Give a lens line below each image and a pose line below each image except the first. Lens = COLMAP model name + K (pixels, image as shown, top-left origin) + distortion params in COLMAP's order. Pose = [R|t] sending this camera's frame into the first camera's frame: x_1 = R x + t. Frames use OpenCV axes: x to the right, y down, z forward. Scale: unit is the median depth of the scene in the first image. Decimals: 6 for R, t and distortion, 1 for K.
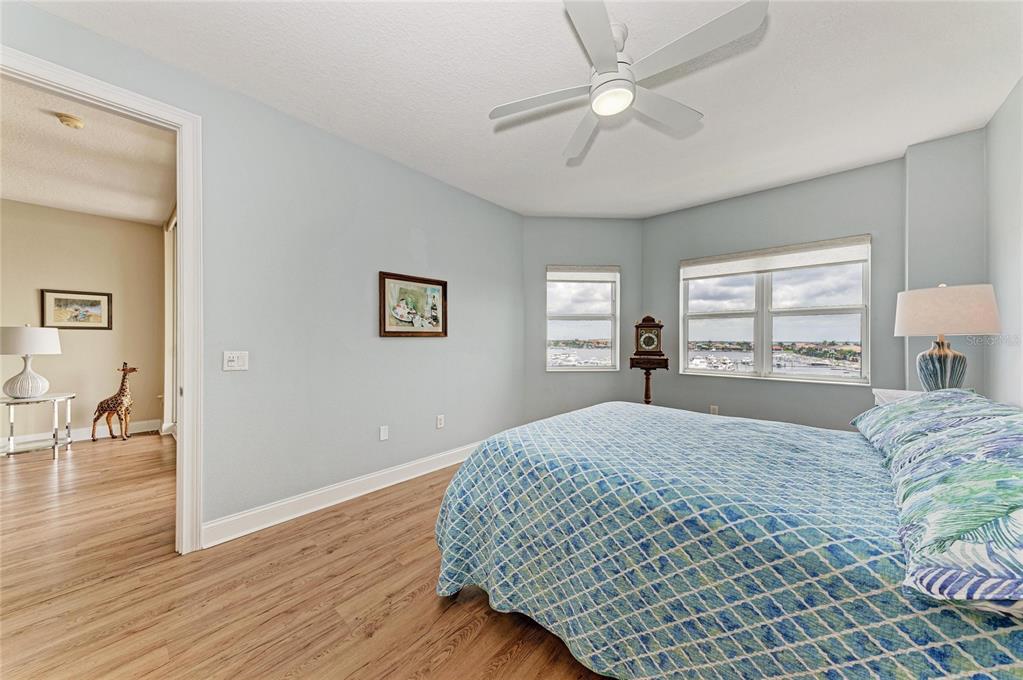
lens RADIAL K [[345.9, 0, 512.4], [0, 345.9, 341.3], [0, 0, 1]] dist [0.020921, -0.004696]
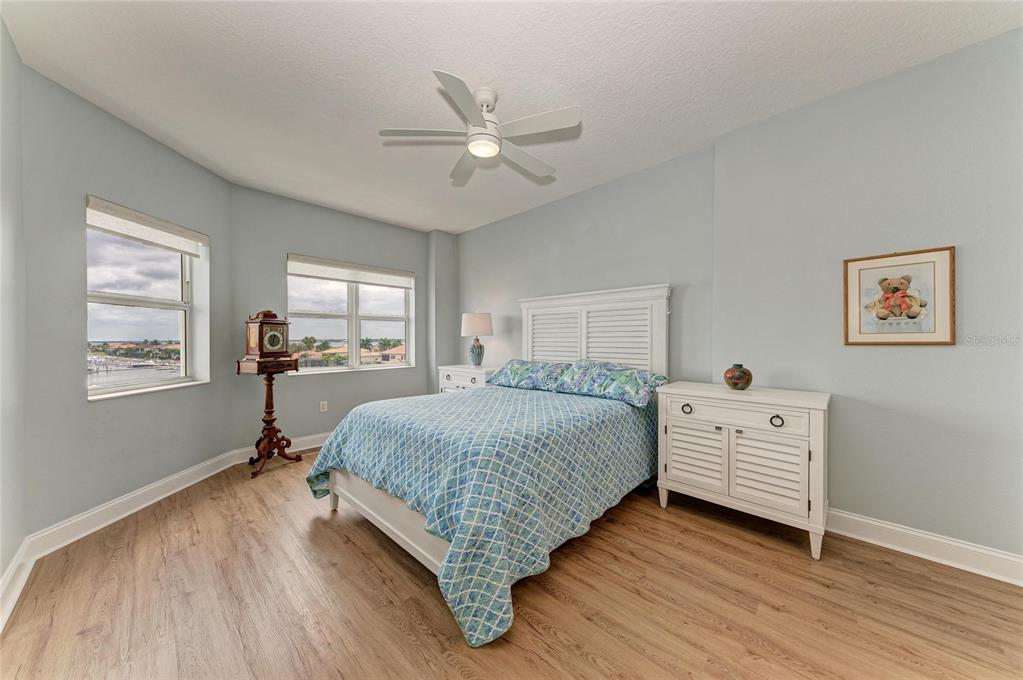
lens RADIAL K [[345.9, 0, 512.4], [0, 345.9, 341.3], [0, 0, 1]] dist [0.020921, -0.004696]
pose [[0.035661, -0.010280, 0.999311, -0.854152], [0.007101, 0.999924, 0.010033, -0.005684], [-0.999339, 0.006739, 0.035731, 0.751721]]
